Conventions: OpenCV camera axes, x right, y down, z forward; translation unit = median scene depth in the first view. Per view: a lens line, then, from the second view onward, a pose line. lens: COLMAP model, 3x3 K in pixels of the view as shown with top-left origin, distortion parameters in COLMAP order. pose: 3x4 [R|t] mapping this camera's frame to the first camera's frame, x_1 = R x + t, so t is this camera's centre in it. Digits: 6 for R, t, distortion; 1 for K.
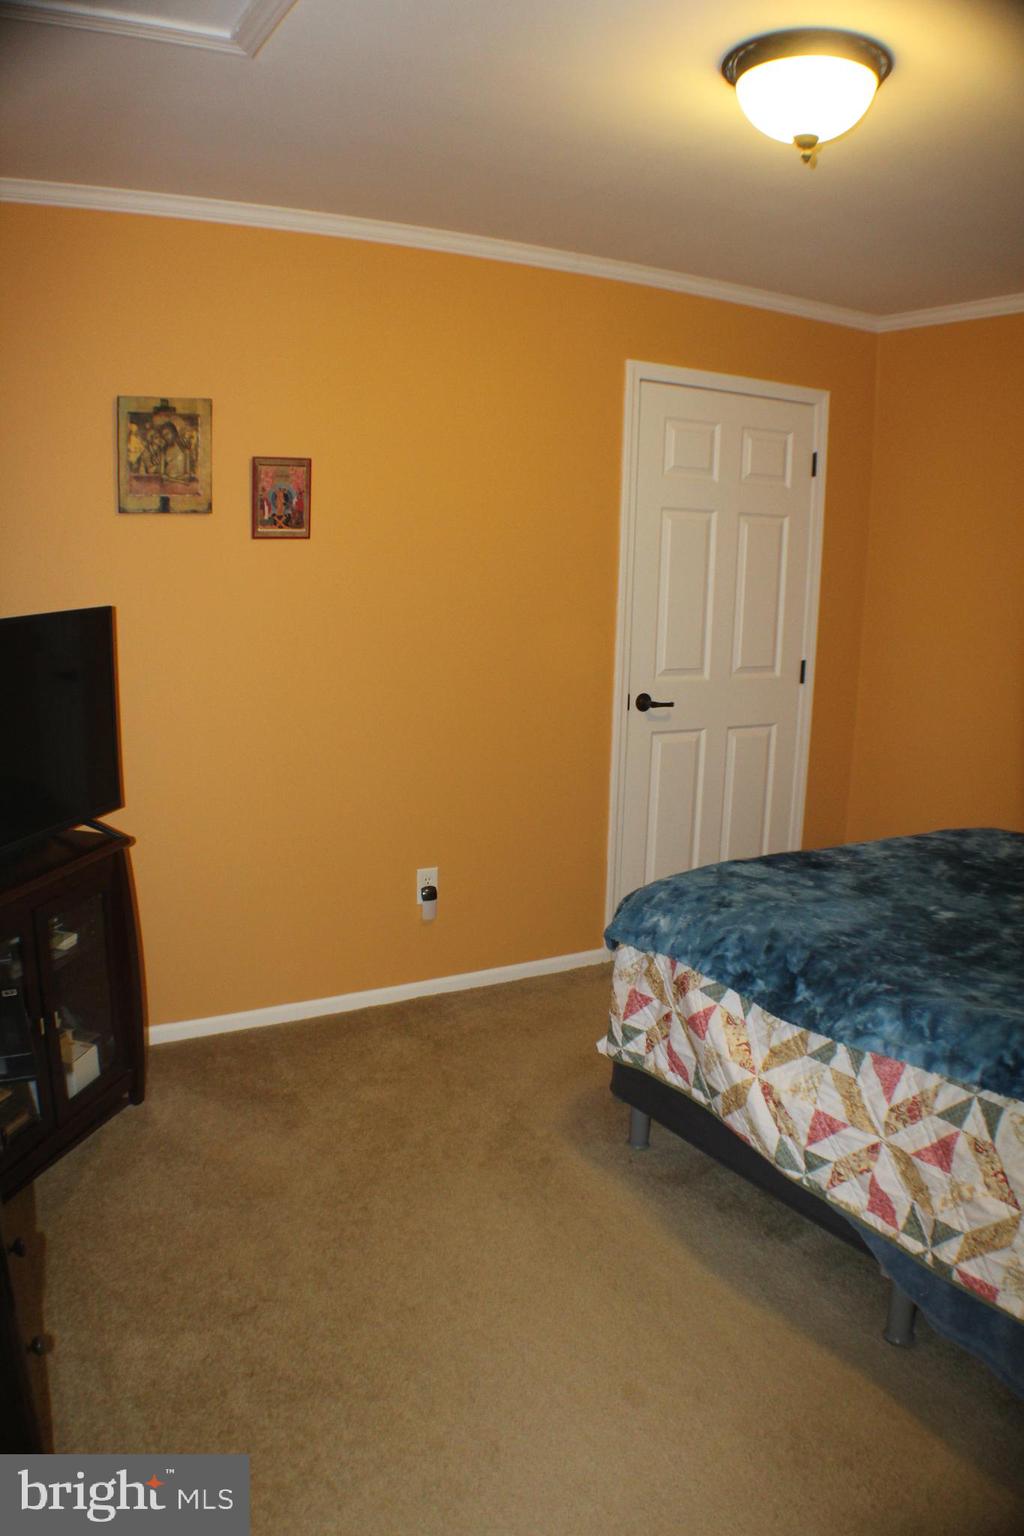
lens RADIAL K [[1120.3, 0, 512.0], [0, 1120.3, 768.0], [0, 0, 1]] dist [-0.214812, 0.080501]
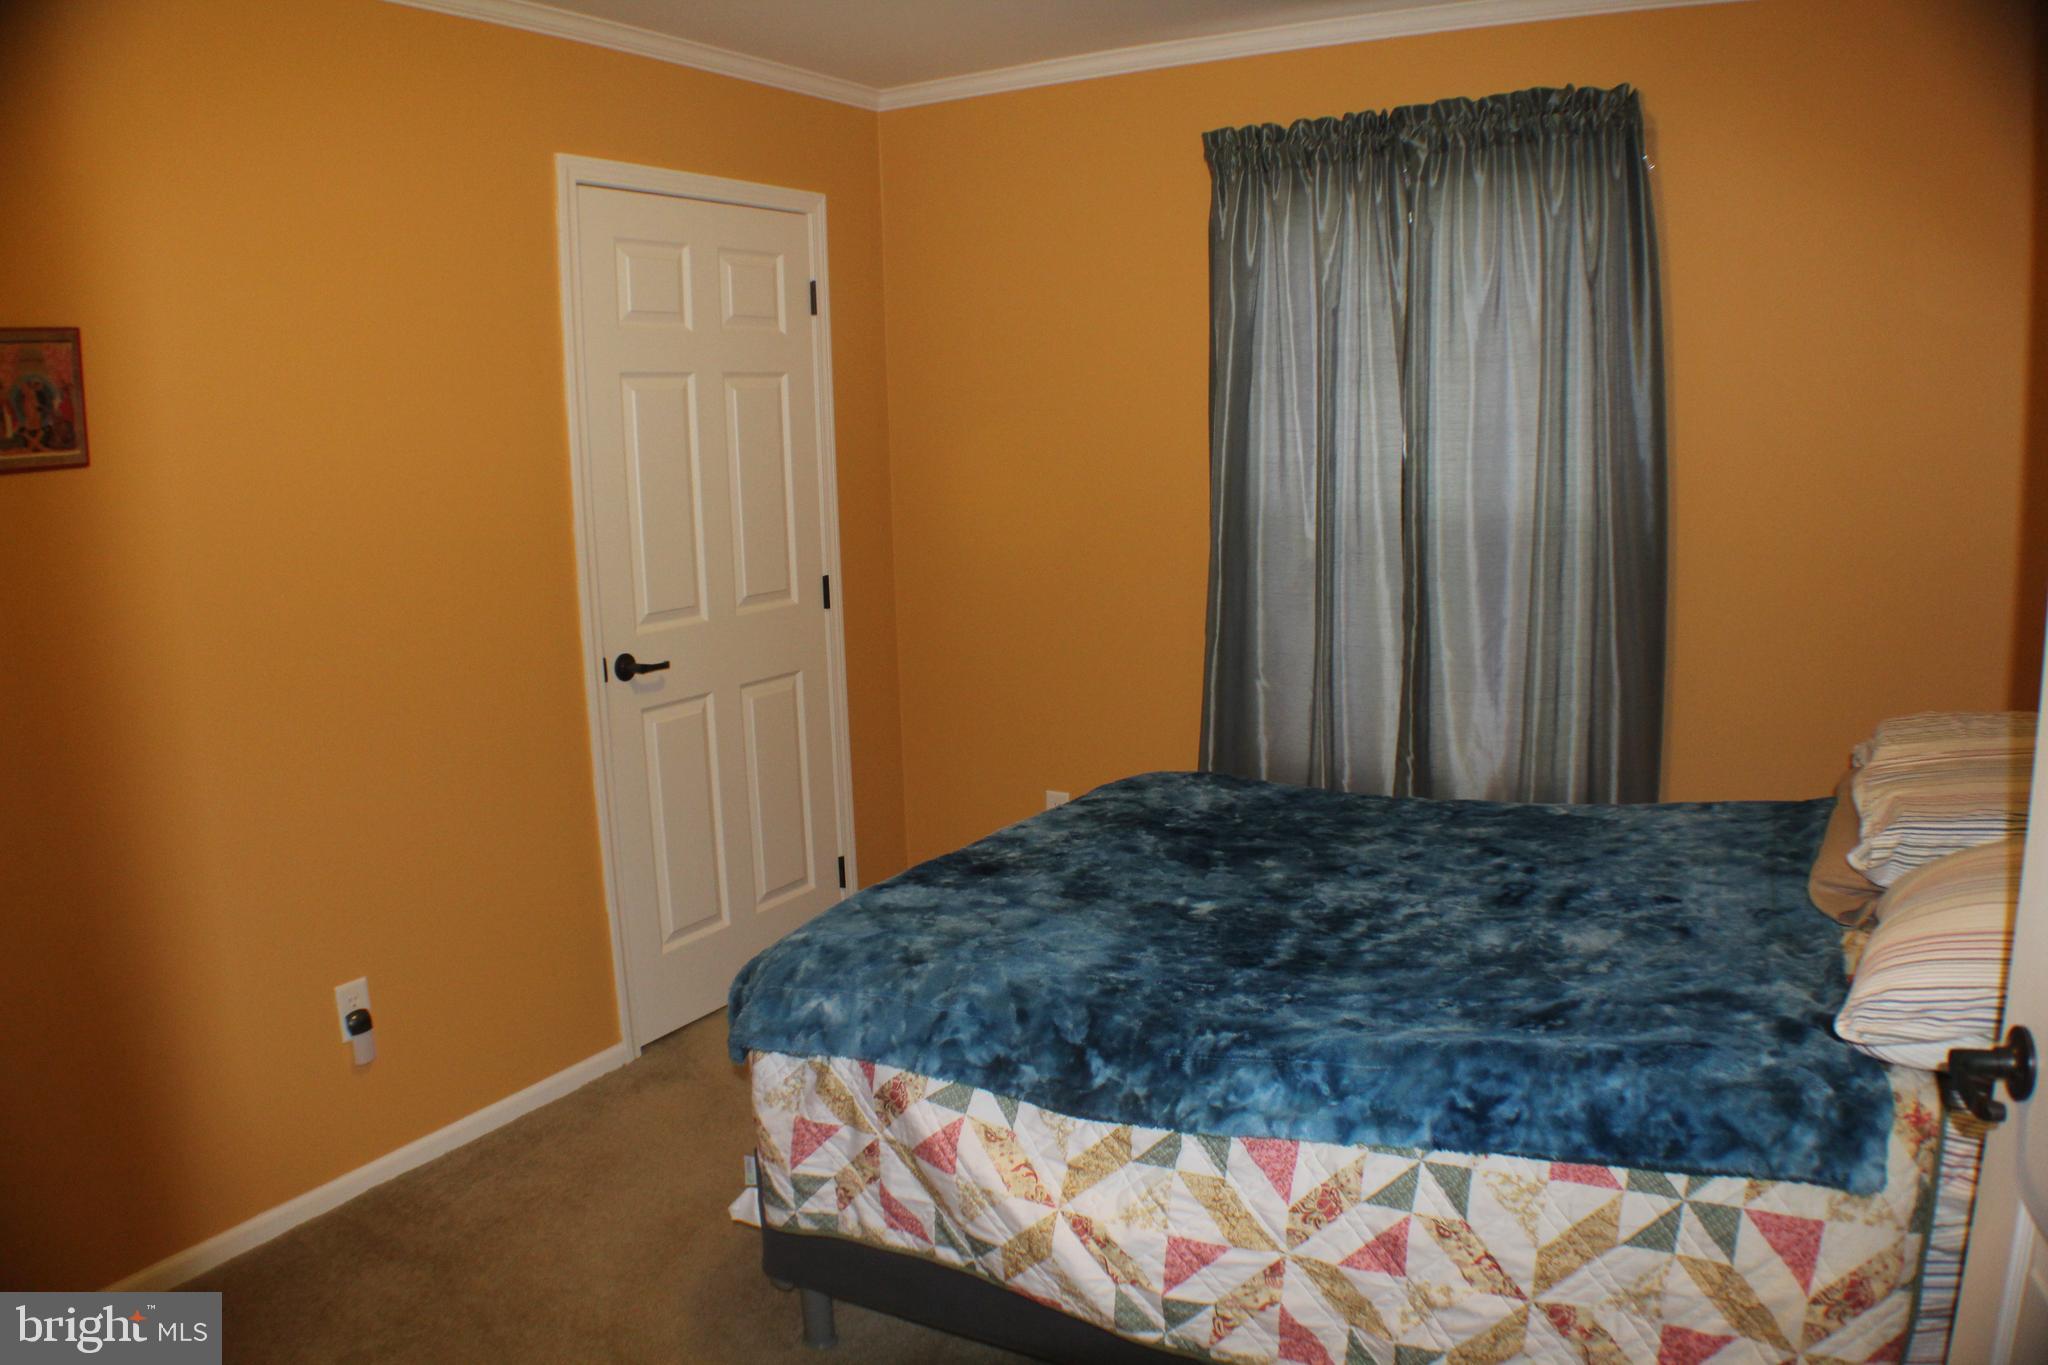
lens RADIAL K [[1493.7, 0, 1030.0], [0, 1493.7, 689.8], [0, 0, 1]] dist [-0.214812, 0.080501]
pose [[0.869750, -0.138957, 0.473526, -0.156335], [0.148698, 0.988736, 0.017025, -0.043790], [-0.470558, 0.055604, 0.880615, 0.206694]]
